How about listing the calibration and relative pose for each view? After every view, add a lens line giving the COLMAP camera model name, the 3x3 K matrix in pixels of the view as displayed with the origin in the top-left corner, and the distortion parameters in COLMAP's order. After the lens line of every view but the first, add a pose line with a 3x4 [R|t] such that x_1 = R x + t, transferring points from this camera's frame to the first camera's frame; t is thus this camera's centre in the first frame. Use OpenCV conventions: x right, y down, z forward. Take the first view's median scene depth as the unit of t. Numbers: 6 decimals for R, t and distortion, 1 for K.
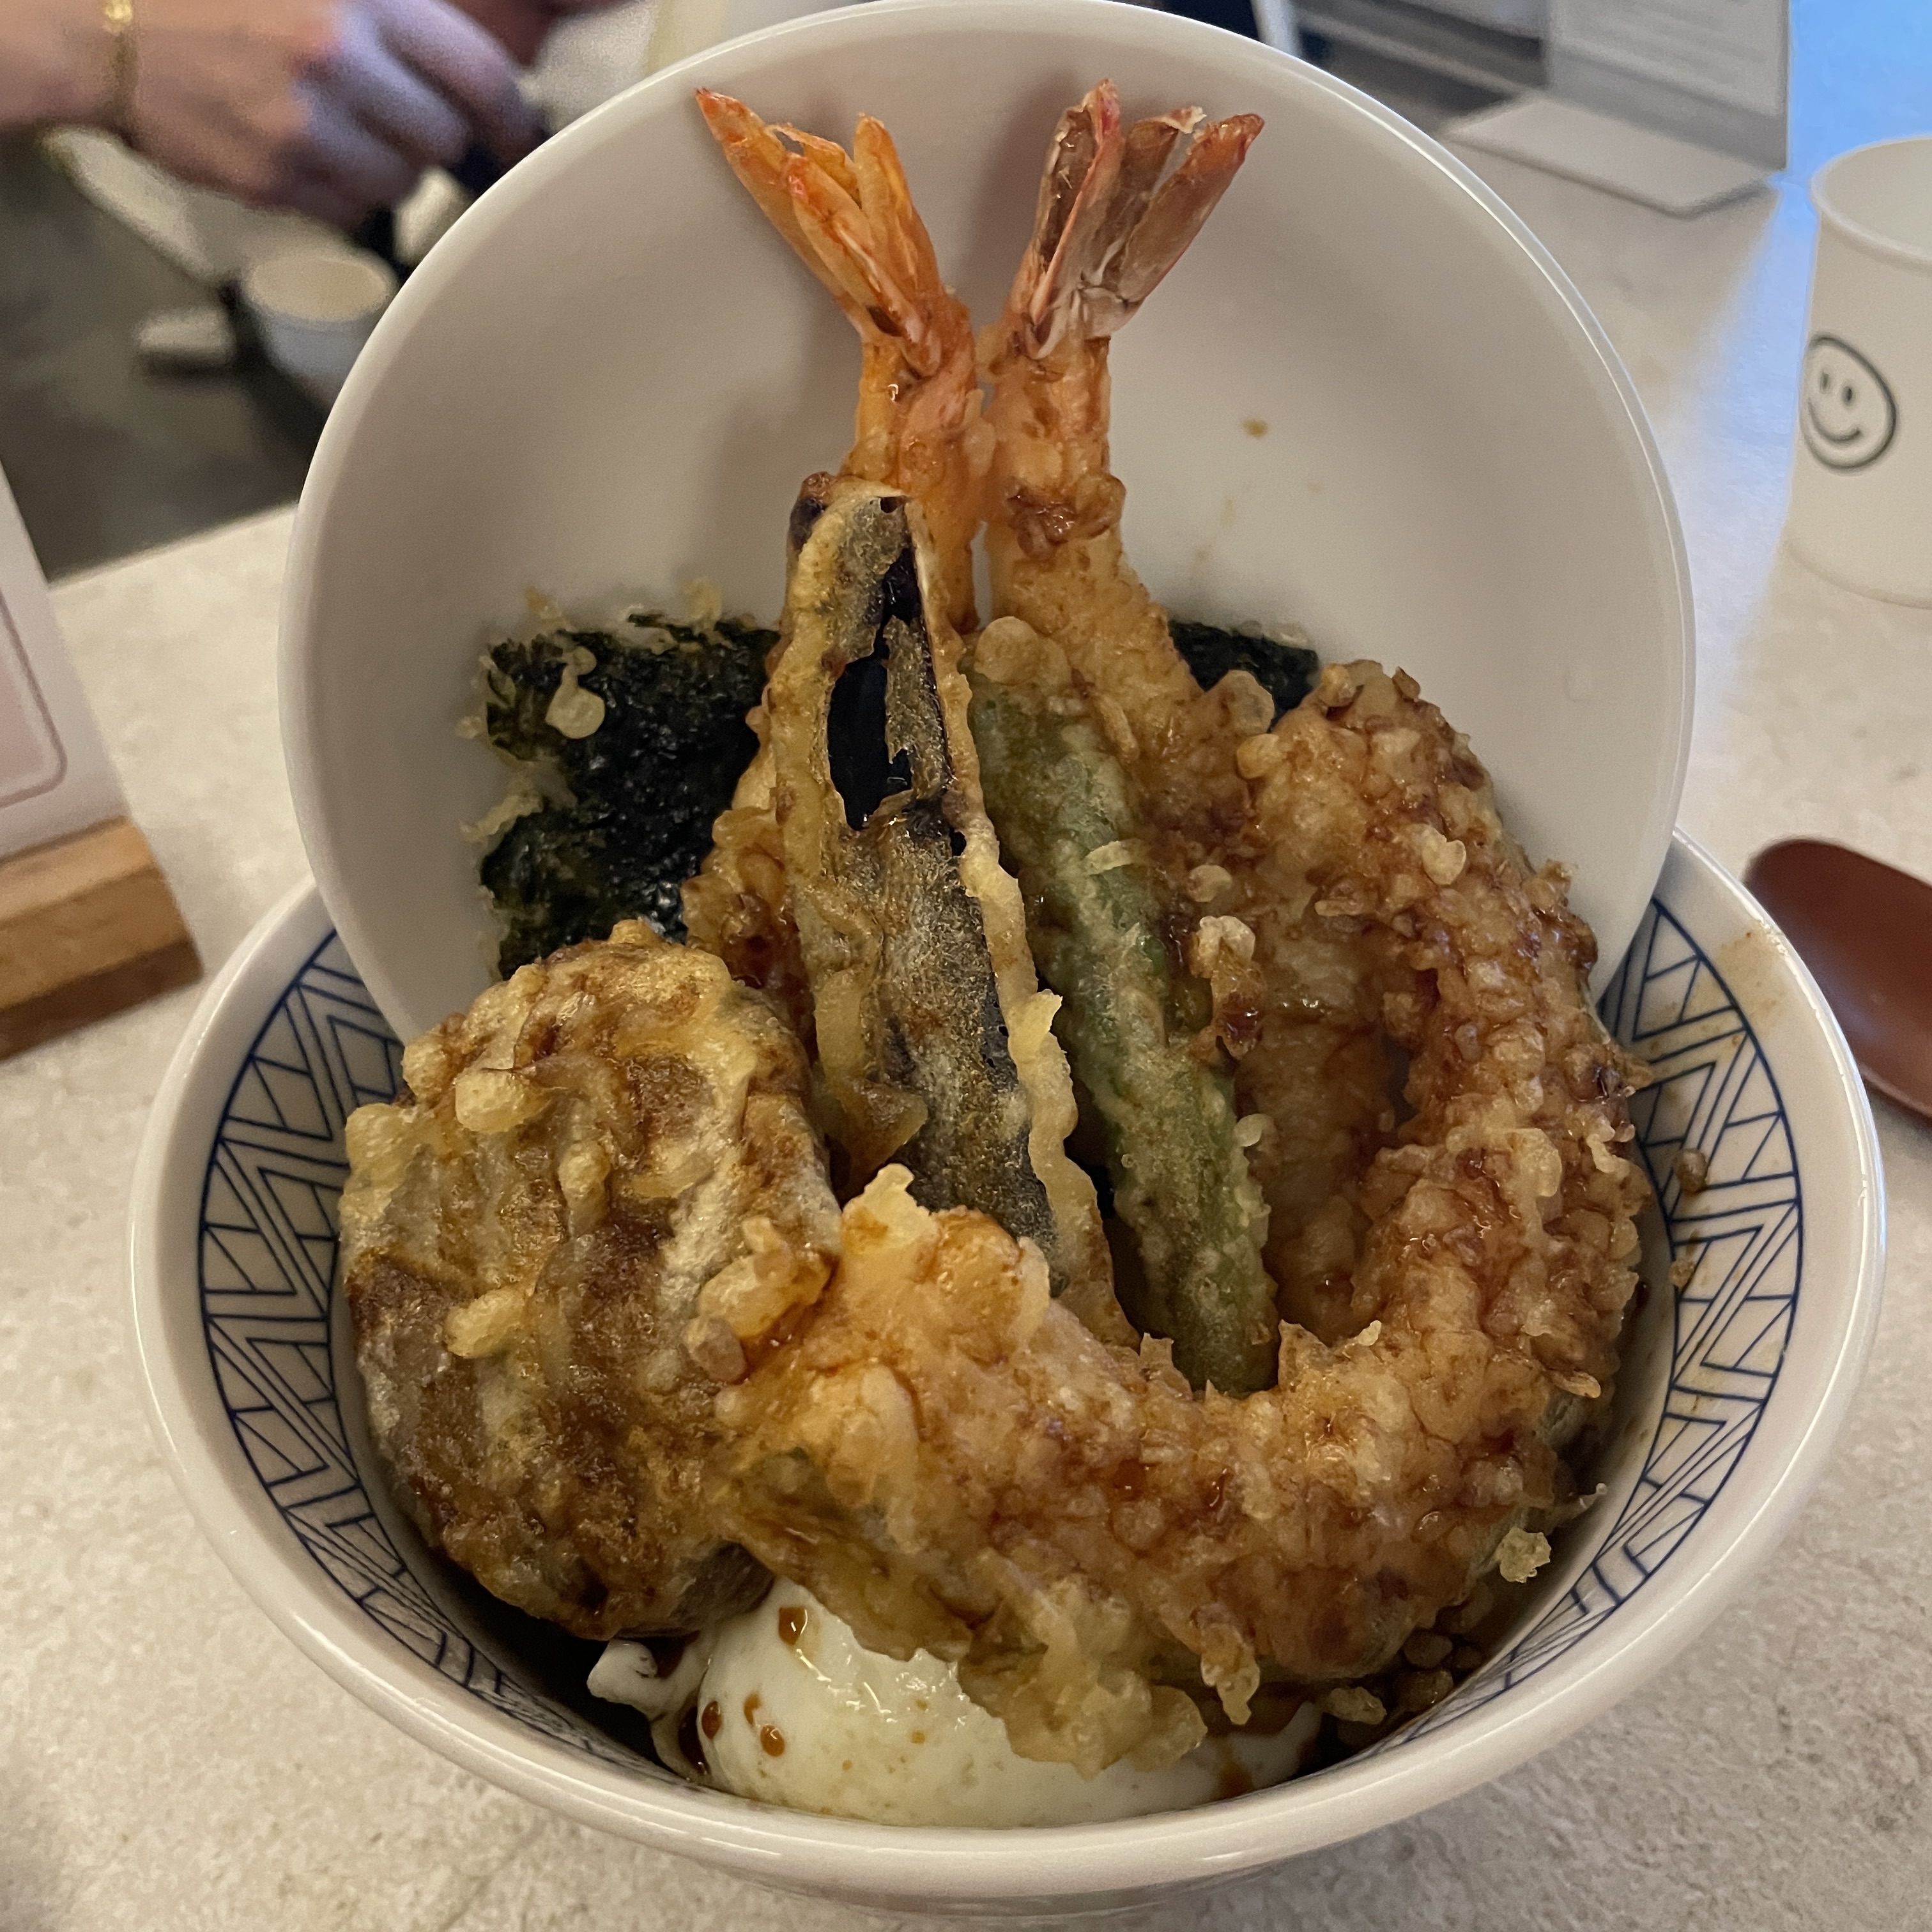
lens RADIAL K [[2023.8, 0, 967.1], [0, 2023.8, 924.5], [0, 0, 1]] dist [0.147715, -0.335149]
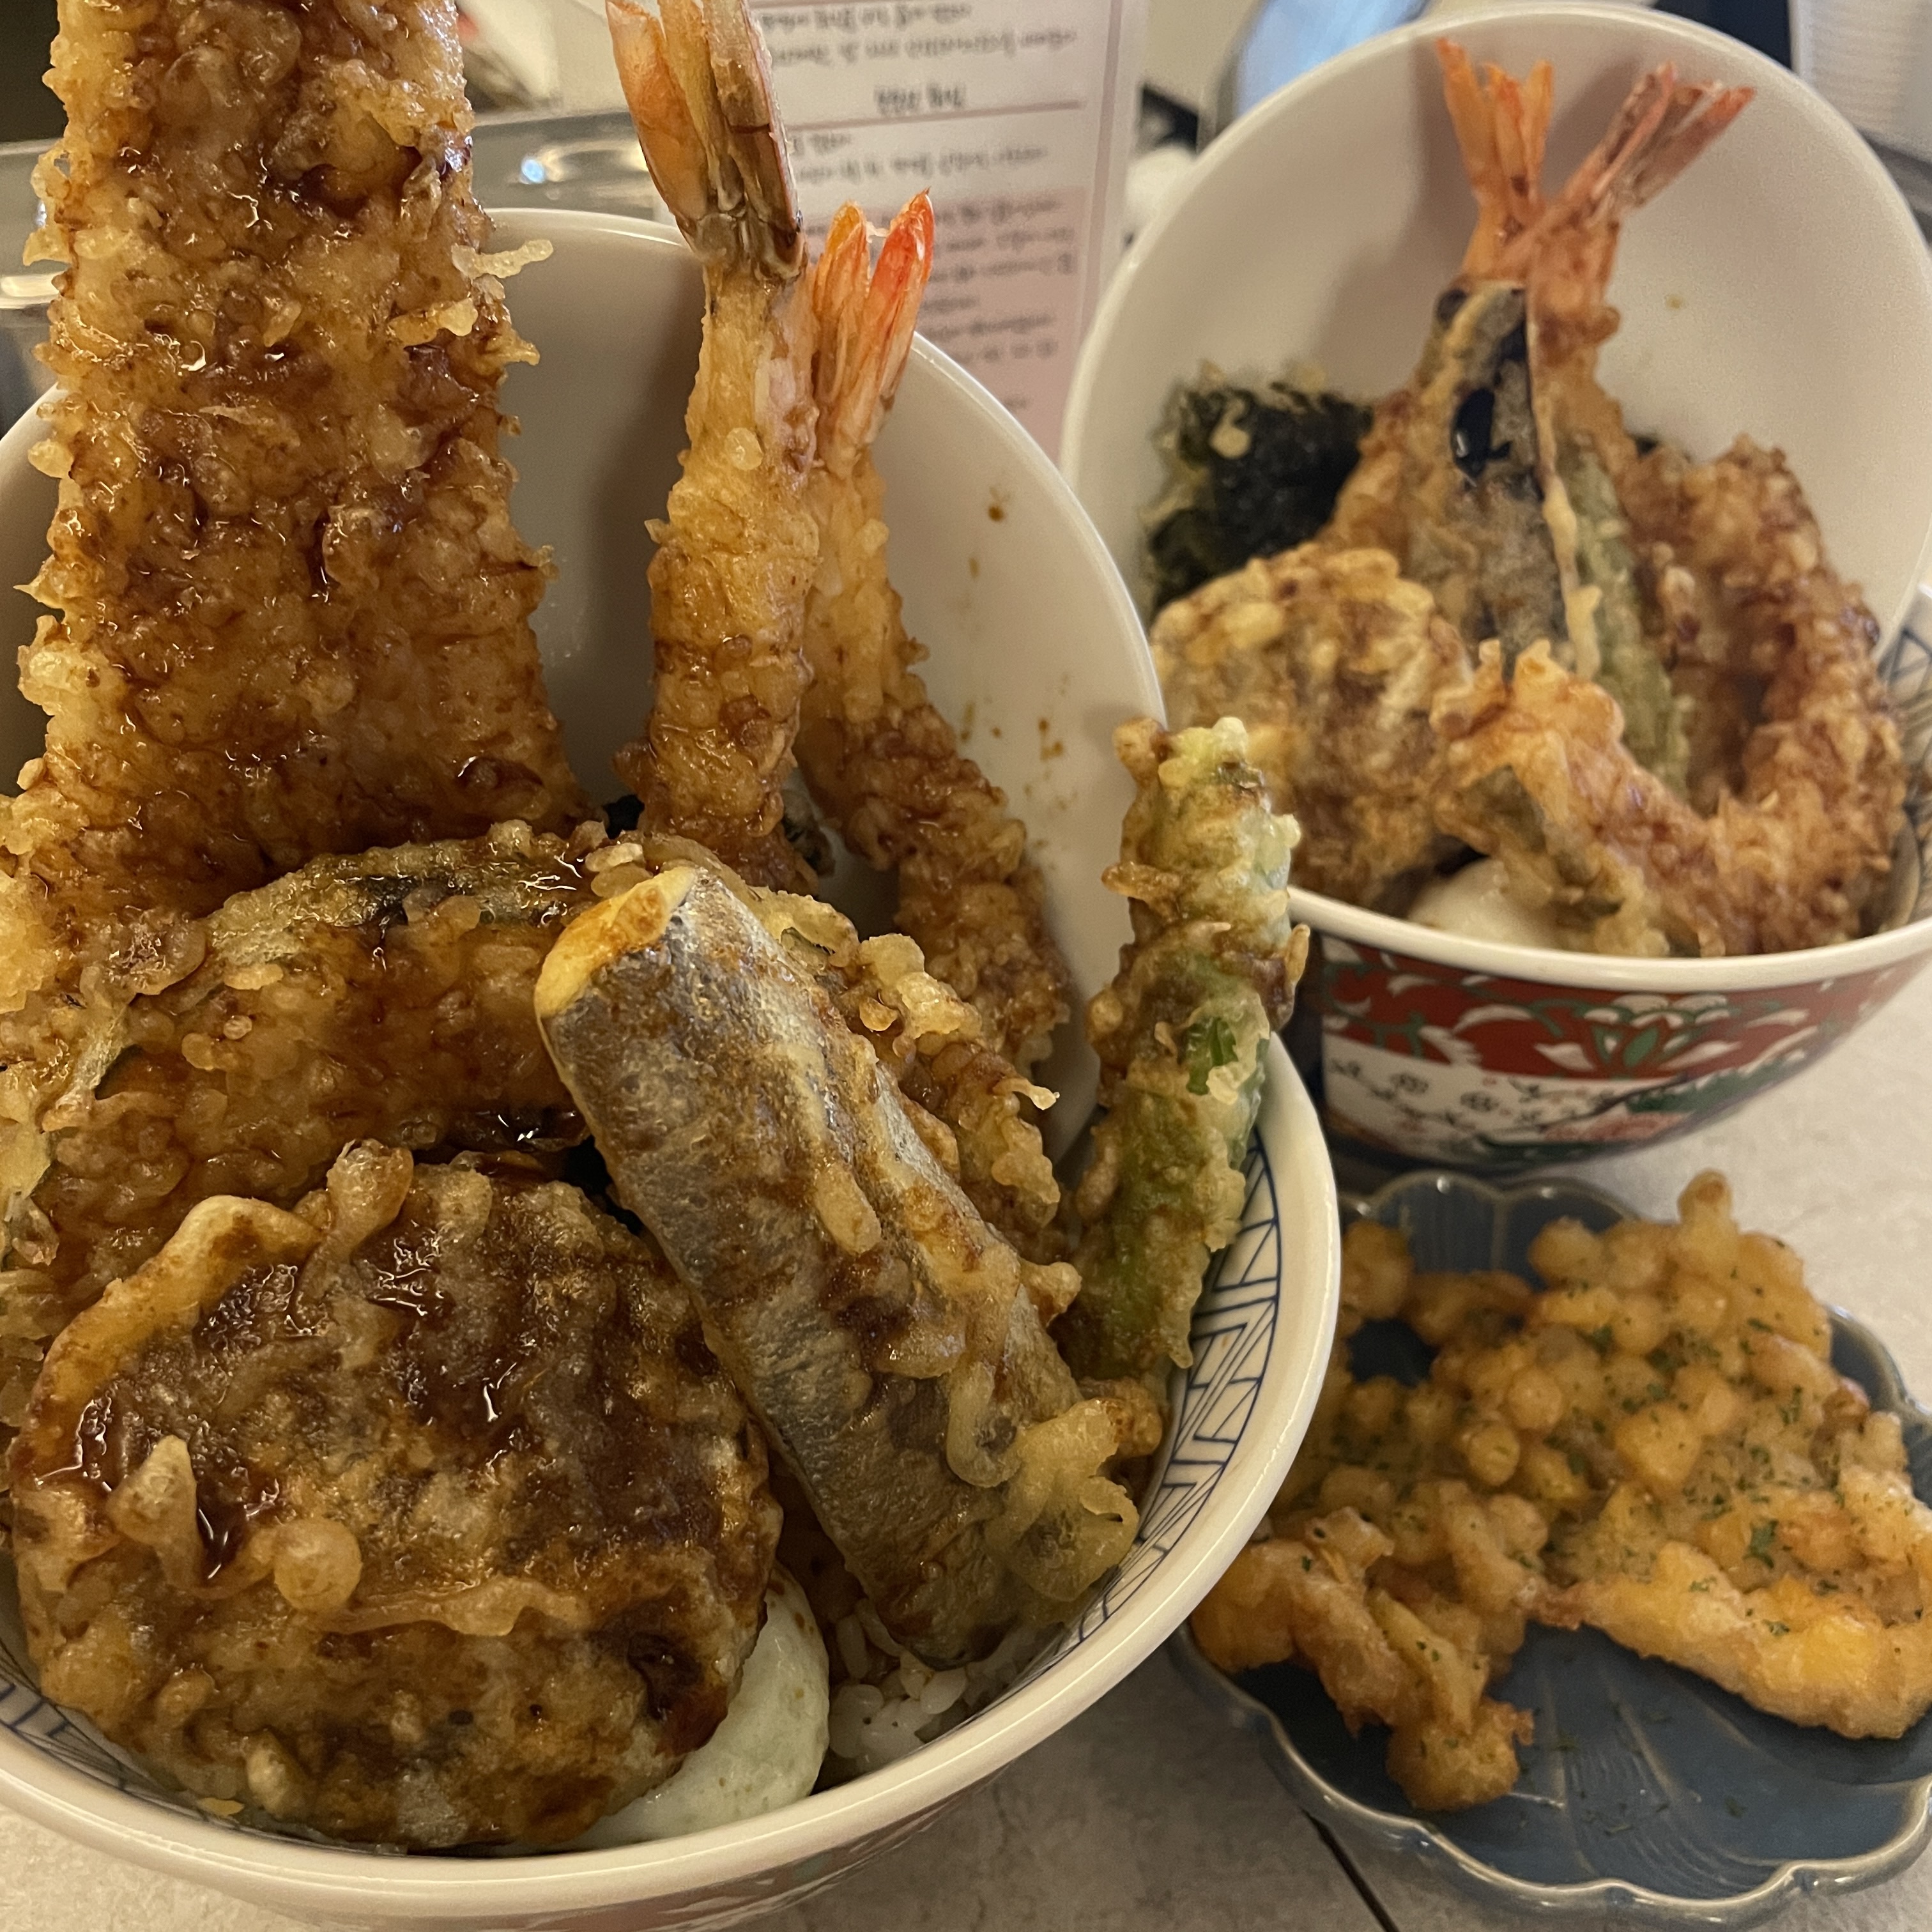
lens RADIAL K [[2034.7, 0, 969.8], [0, 2034.7, 925.6], [0, 0, 1]] dist [0.129450, -0.234852]
pose [[0.995223, 0.088489, 0.041231, -0.497333], [-0.086362, 0.994969, -0.050779, 0.425505], [-0.045517, 0.046976, 0.997858, -0.631503]]
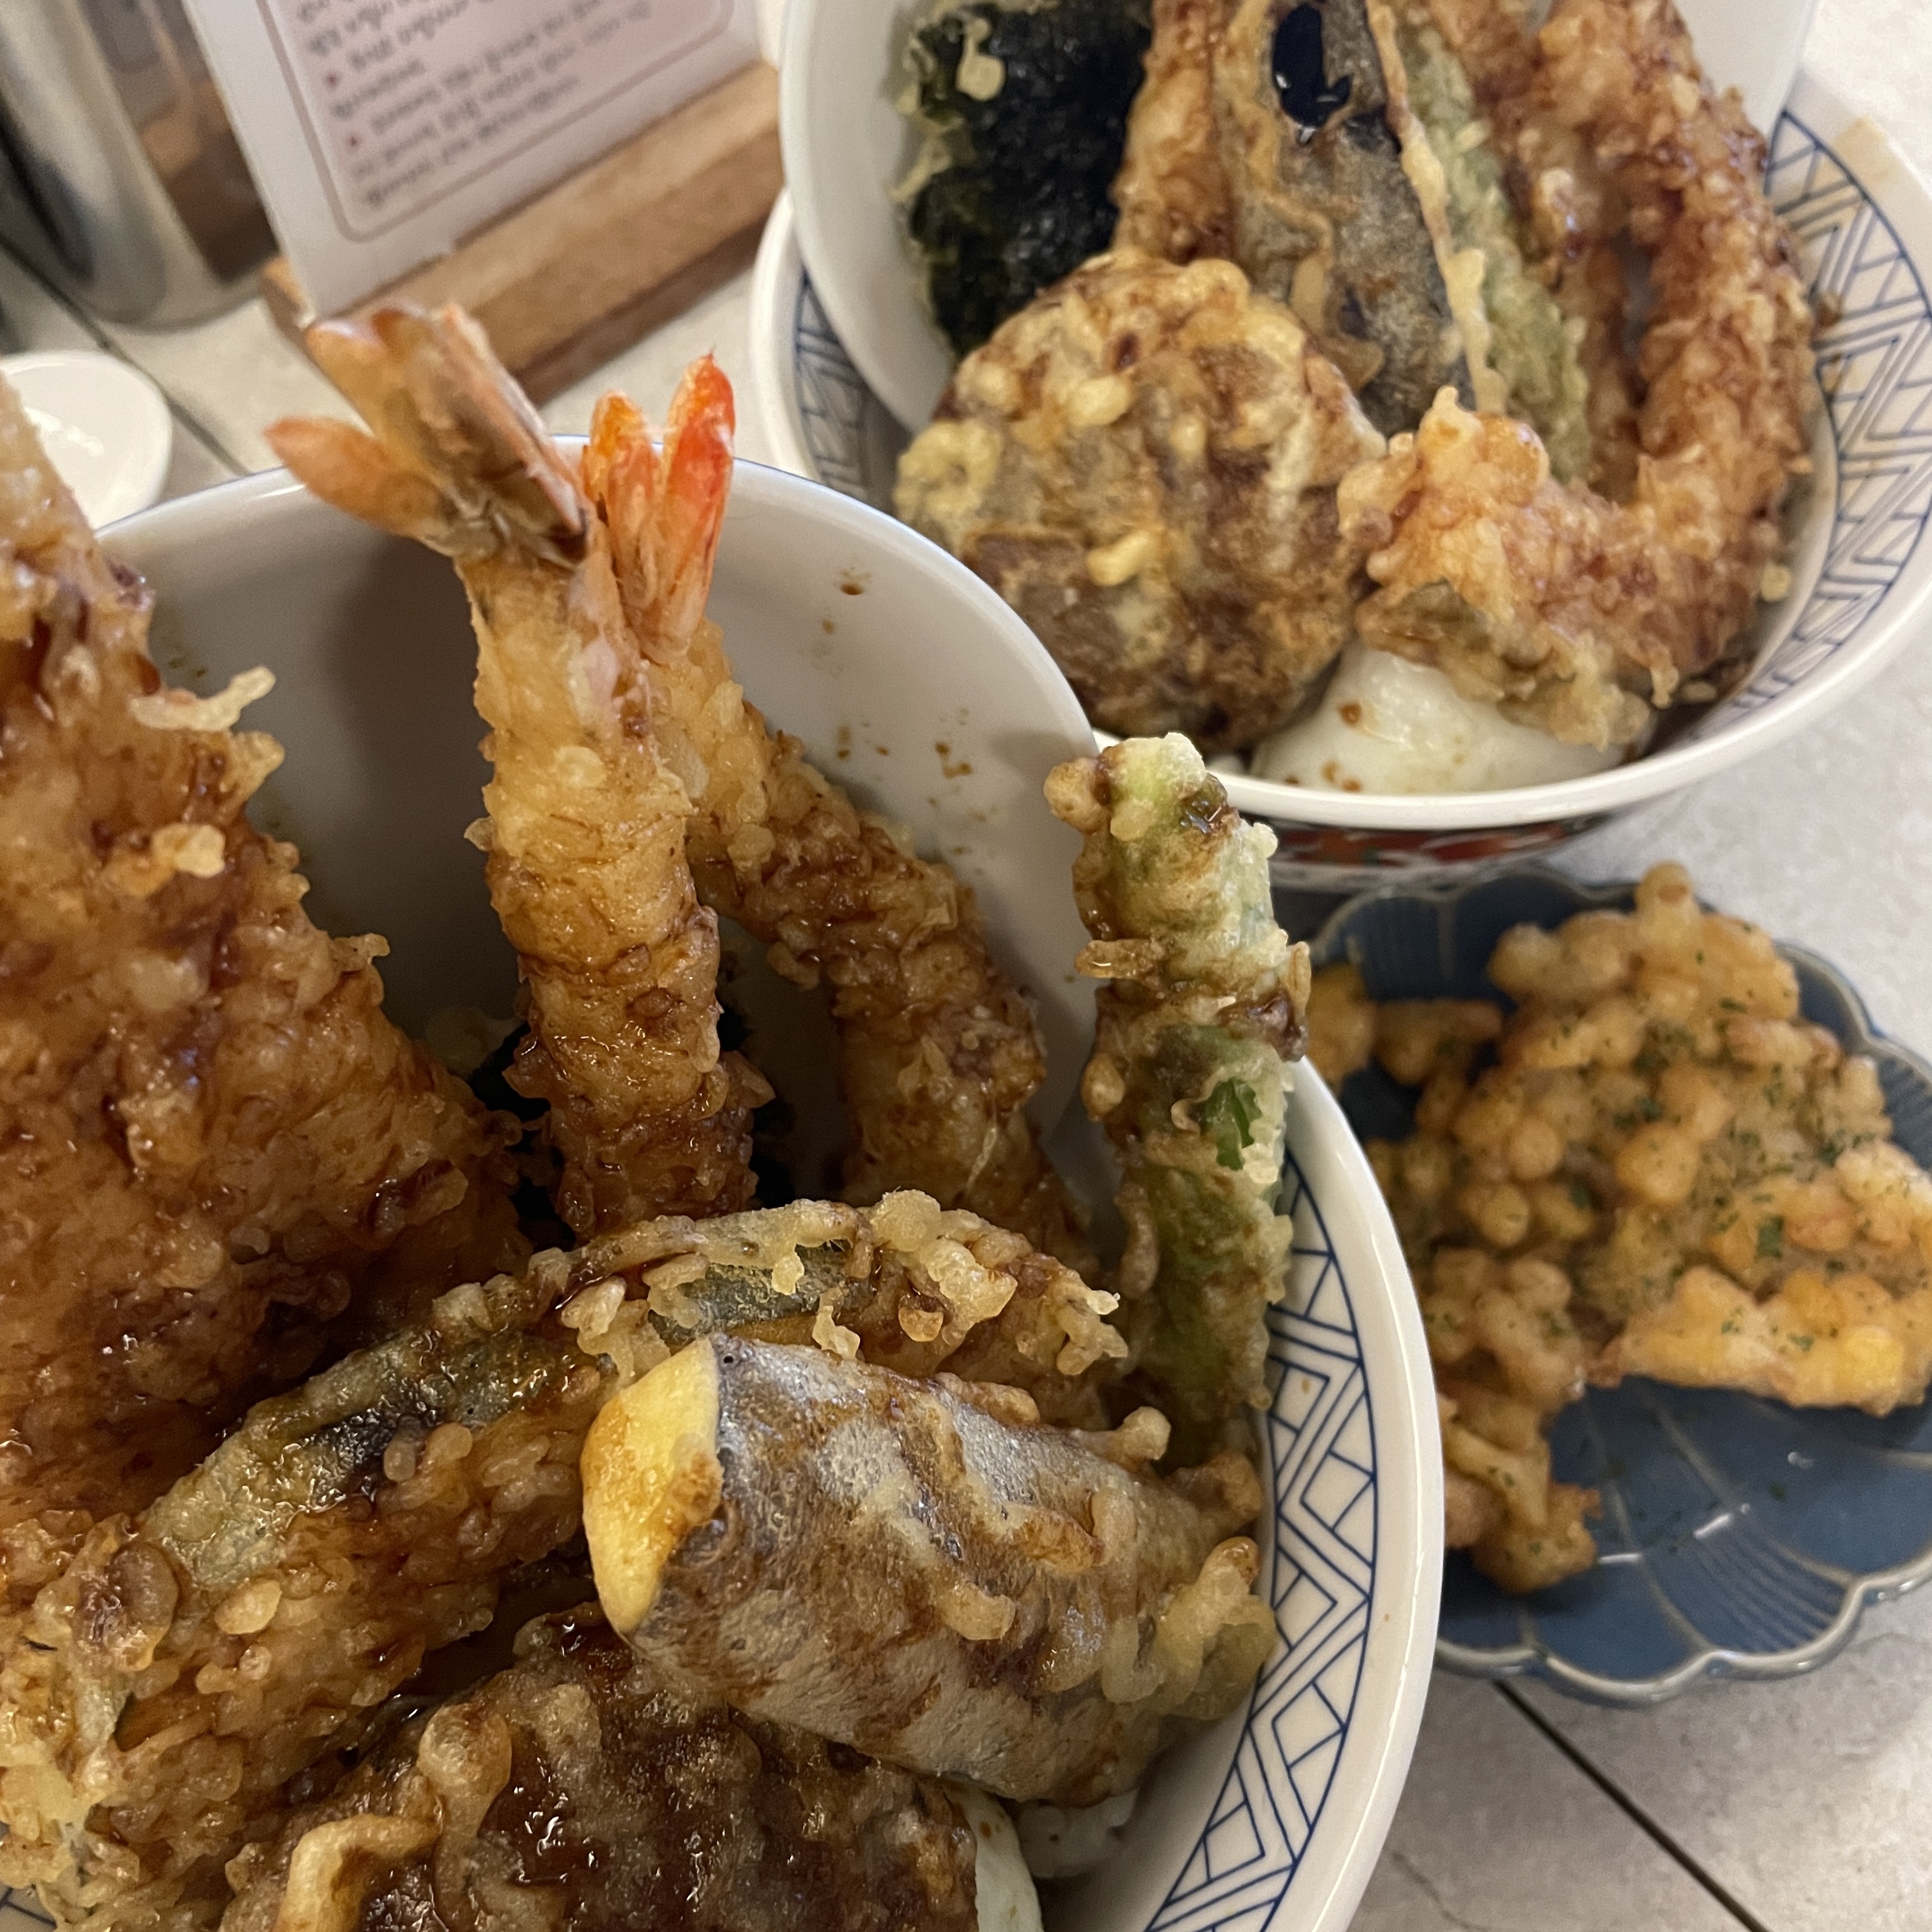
lens RADIAL K [[2044.9, 0, 966.0], [0, 2044.9, 966.0], [0, 0, 1]] dist [0.107453, -0.204870]
pose [[0.967202, -0.211740, 0.140307, -0.576668], [0.148286, 0.919157, 0.364915, -0.080532], [-0.206231, -0.332141, 0.920408, -0.381256]]
